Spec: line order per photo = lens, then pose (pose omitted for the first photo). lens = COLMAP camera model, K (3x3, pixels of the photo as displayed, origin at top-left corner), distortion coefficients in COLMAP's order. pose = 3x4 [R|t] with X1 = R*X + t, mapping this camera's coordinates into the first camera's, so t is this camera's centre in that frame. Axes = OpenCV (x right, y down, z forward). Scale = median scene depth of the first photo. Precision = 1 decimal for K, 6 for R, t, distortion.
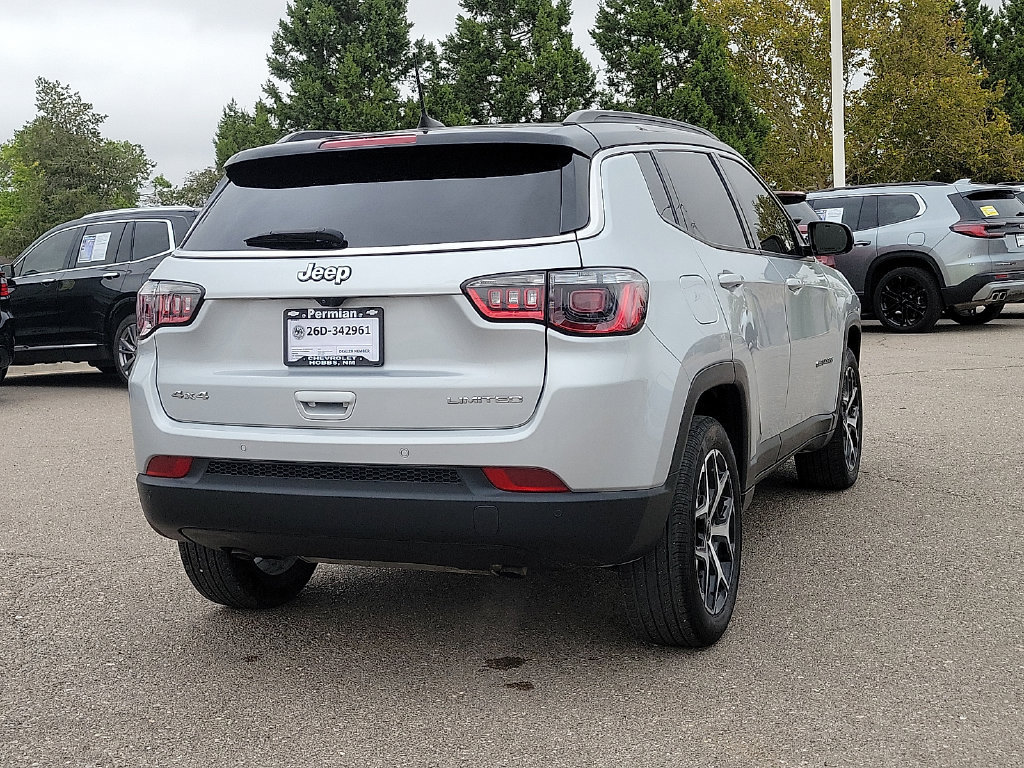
lens RADIAL K [[1407.1, 0, 485.6], [0, 1407.1, 386.7], [0, 0, 1]] dist [0.035915, 0.058817]
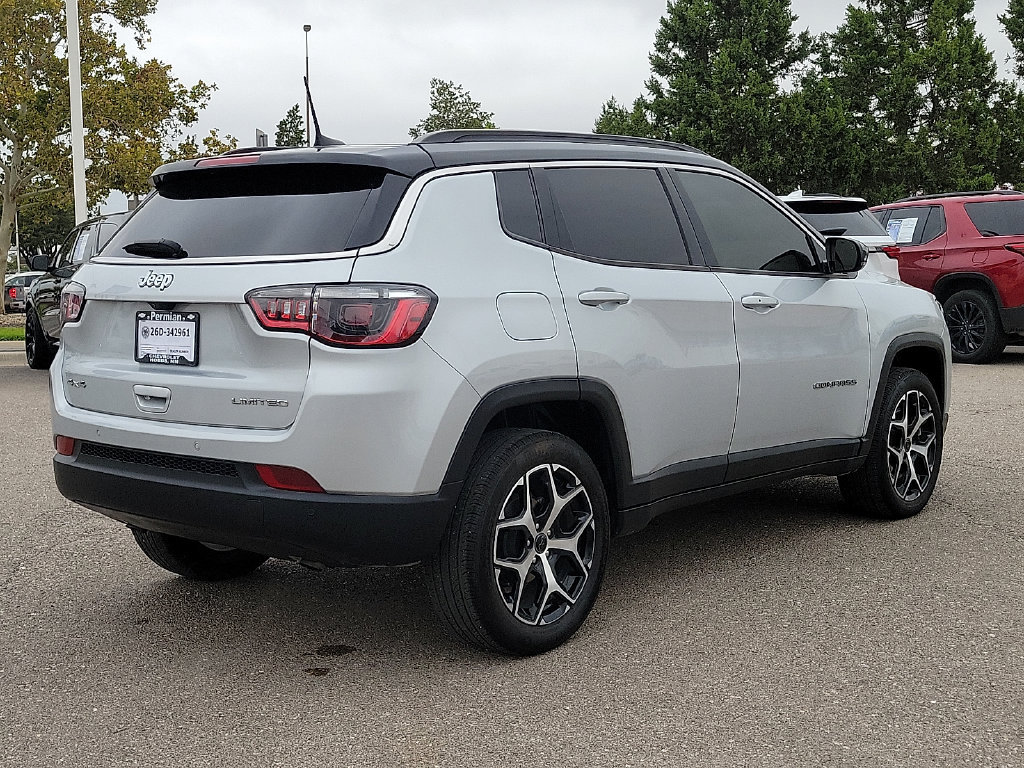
lens RADIAL K [[1407.1, 0, 485.6], [0, 1407.1, 386.7], [0, 0, 1]] dist [0.035915, 0.058817]
pose [[0.950762, 0.053467, -0.305274, 0.465550], [-0.051890, 0.998564, 0.013284, -0.024294], [0.305546, 0.003211, 0.952172, 0.021063]]
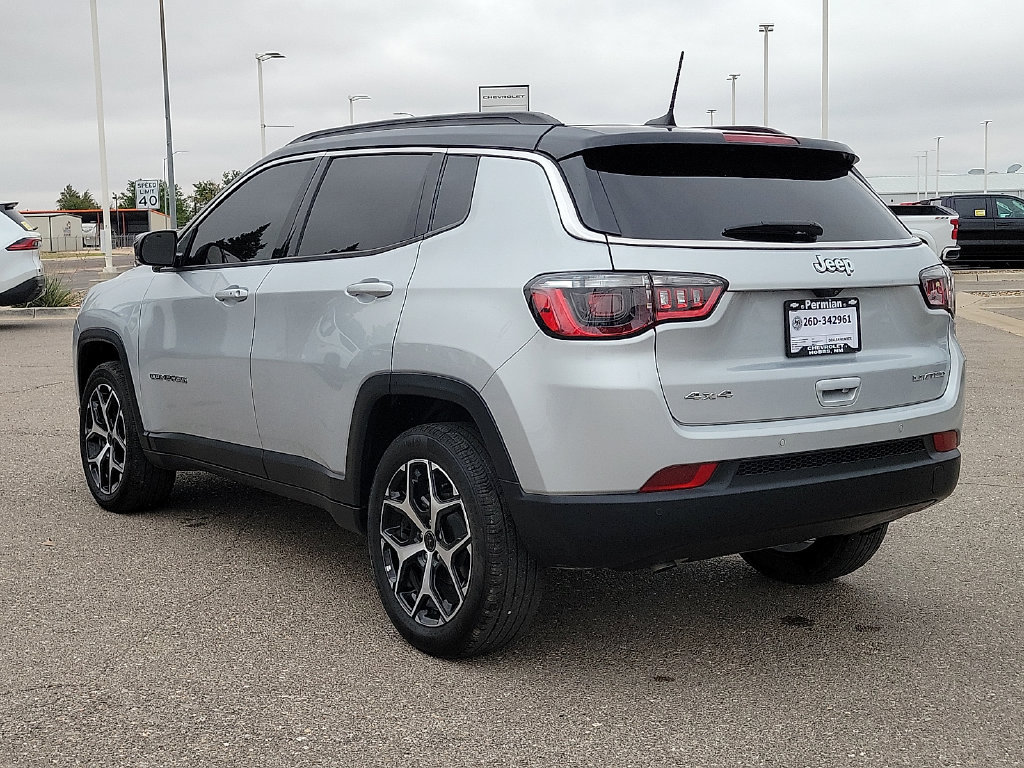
lens RADIAL K [[1407.1, 0, 485.6], [0, 1407.1, 386.7], [0, 0, 1]] dist [0.035915, 0.058817]
pose [[0.511163, -0.056211, 0.857644, -1.116309], [0.069367, 0.997302, 0.024021, -0.033102], [-0.856680, 0.047213, 0.513683, 0.674620]]
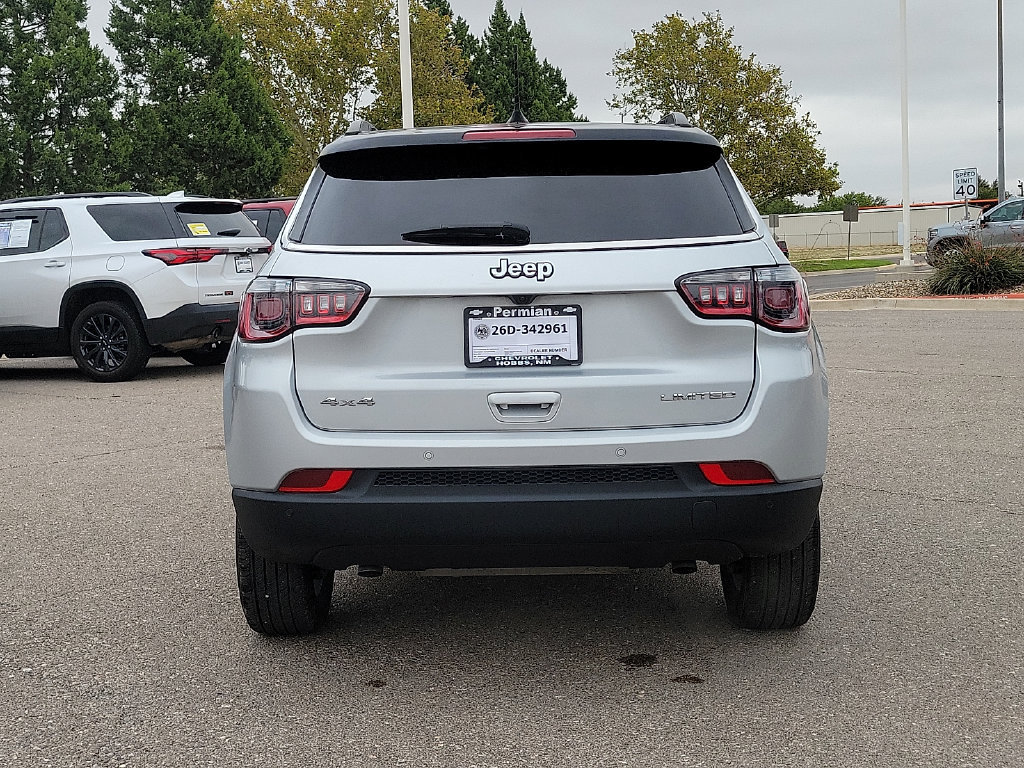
lens RADIAL K [[1407.1, 0, 485.6], [0, 1407.1, 386.7], [0, 0, 1]] dist [0.035915, 0.058817]
pose [[0.926507, -0.024521, 0.375478, -0.488657], [0.027194, 0.999629, -0.001822, 0.000375], [-0.375294, 0.011899, 0.926830, 0.117763]]
